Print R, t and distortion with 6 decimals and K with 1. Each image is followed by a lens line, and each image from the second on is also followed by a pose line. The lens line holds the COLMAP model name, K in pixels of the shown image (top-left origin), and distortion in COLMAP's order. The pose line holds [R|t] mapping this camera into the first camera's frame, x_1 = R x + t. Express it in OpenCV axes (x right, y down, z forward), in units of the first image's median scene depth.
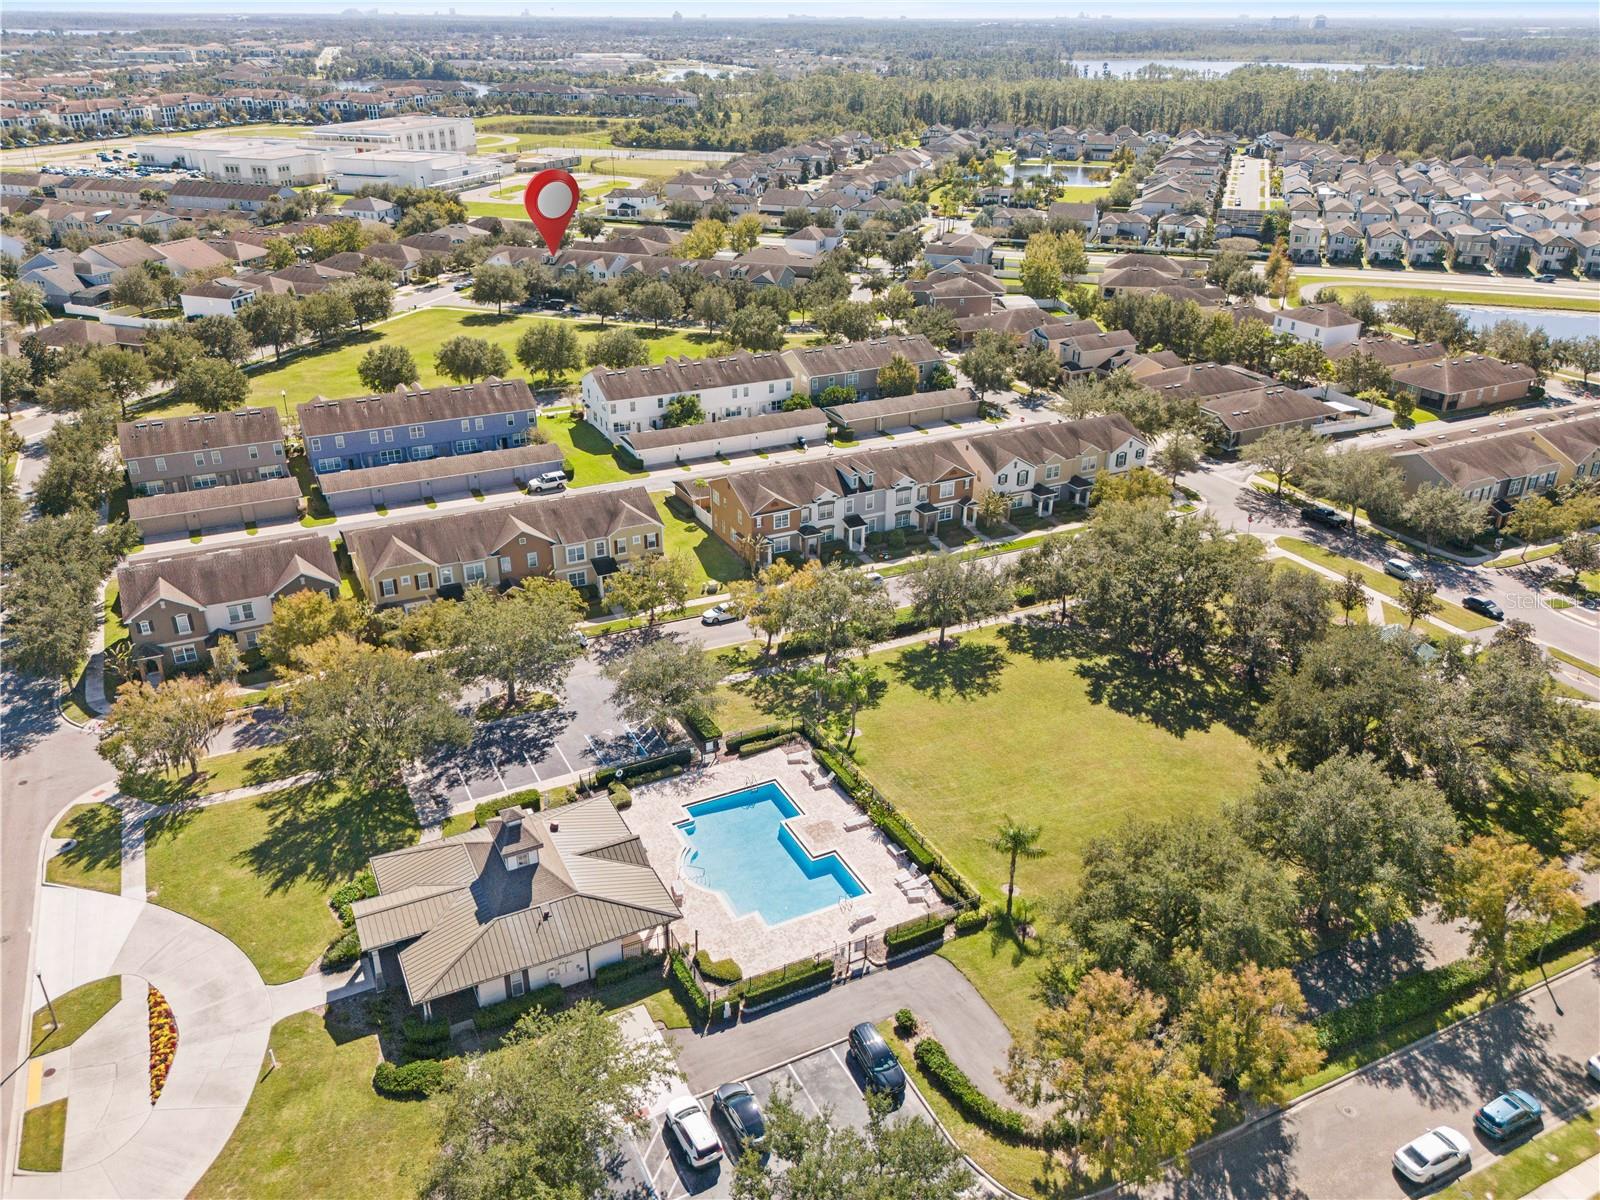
lens RADIAL K [[1207.3, 0, 810.6], [0, 1207.3, 599.0], [0, 0, 1]] dist [0.034118, -0.035940]
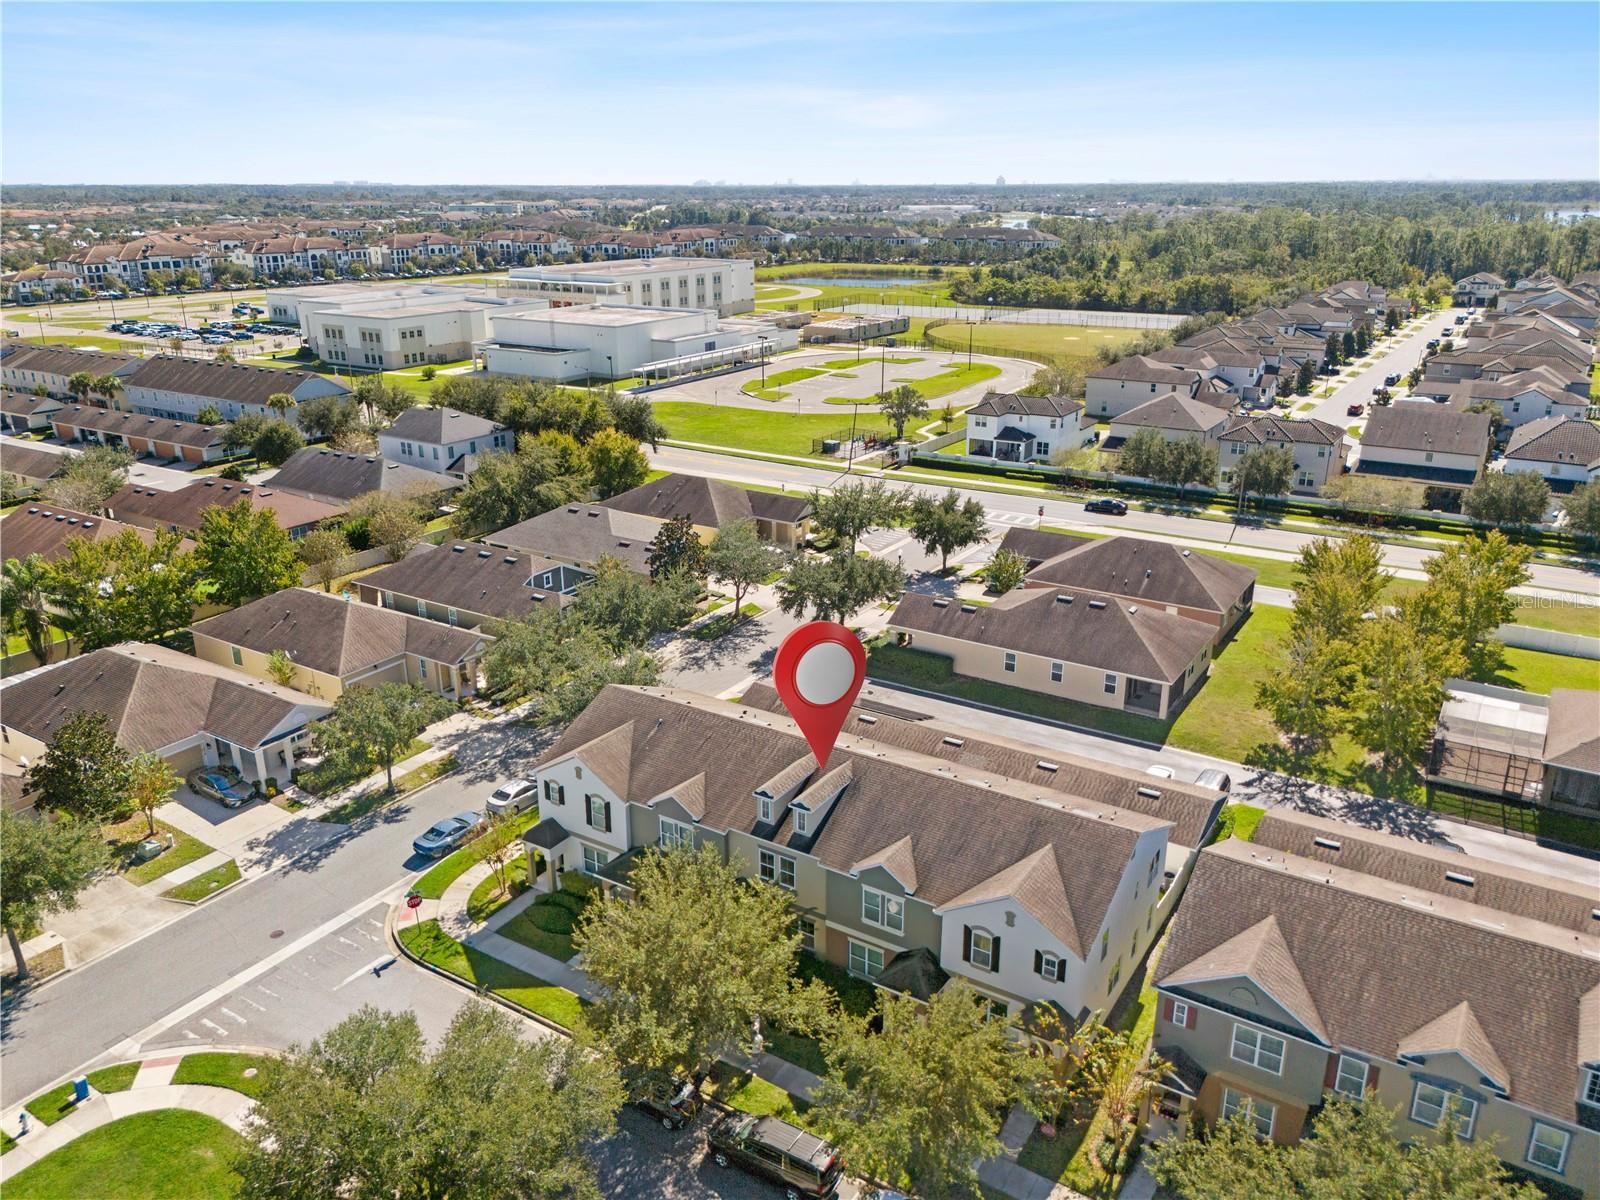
lens RADIAL K [[1207.3, 0, 810.6], [0, 1207.3, 599.0], [0, 0, 1]] dist [0.034118, -0.035940]
pose [[0.970419, 0.069646, -0.231164, -0.072012], [-0.096113, 0.989788, -0.105275, -0.128706], [0.221471, 0.124379, 0.967202, 0.344152]]
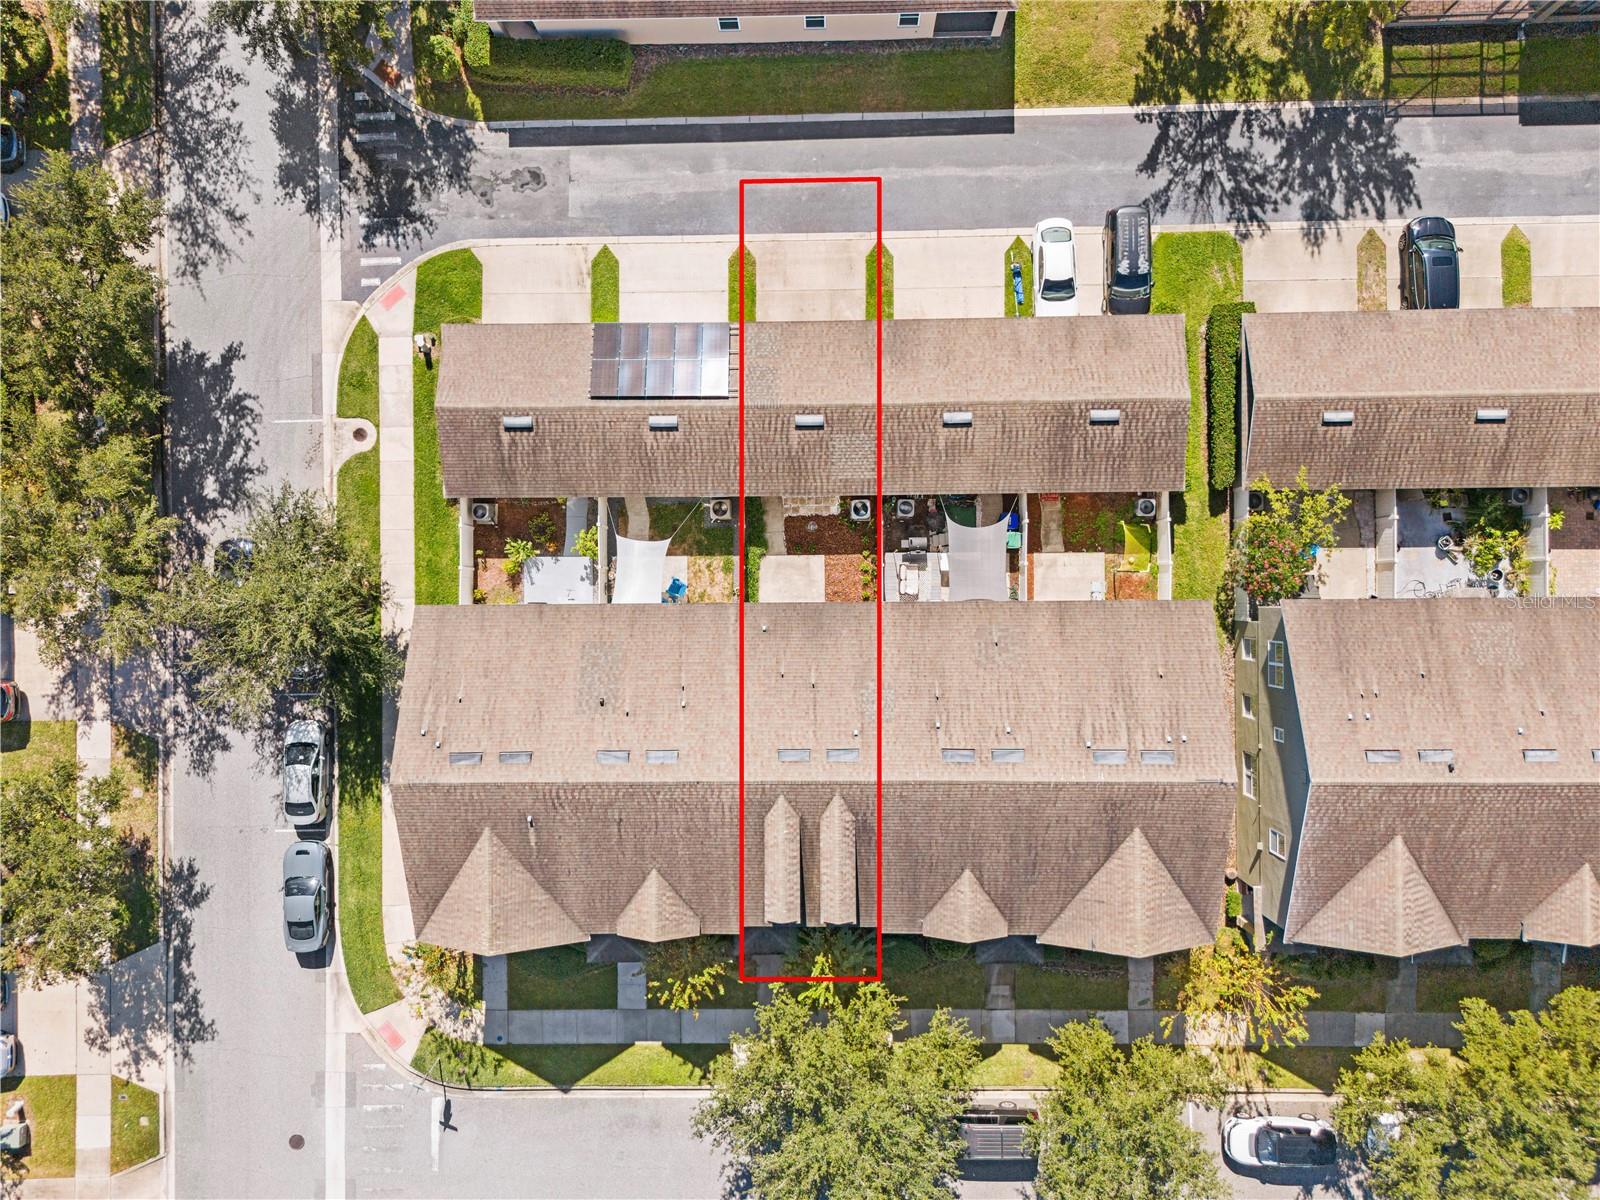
lens RADIAL K [[1184.8, 0, 798.3], [0, 1184.8, 633.4], [0, 0, 1]] dist [0.009331, -0.001052]
pose [[0.948622, -0.315421, -0.025012, -0.087633], [0.156681, 0.399592, 0.903204, -0.192185], [-0.274894, -0.860718, 0.428482, 0.417939]]
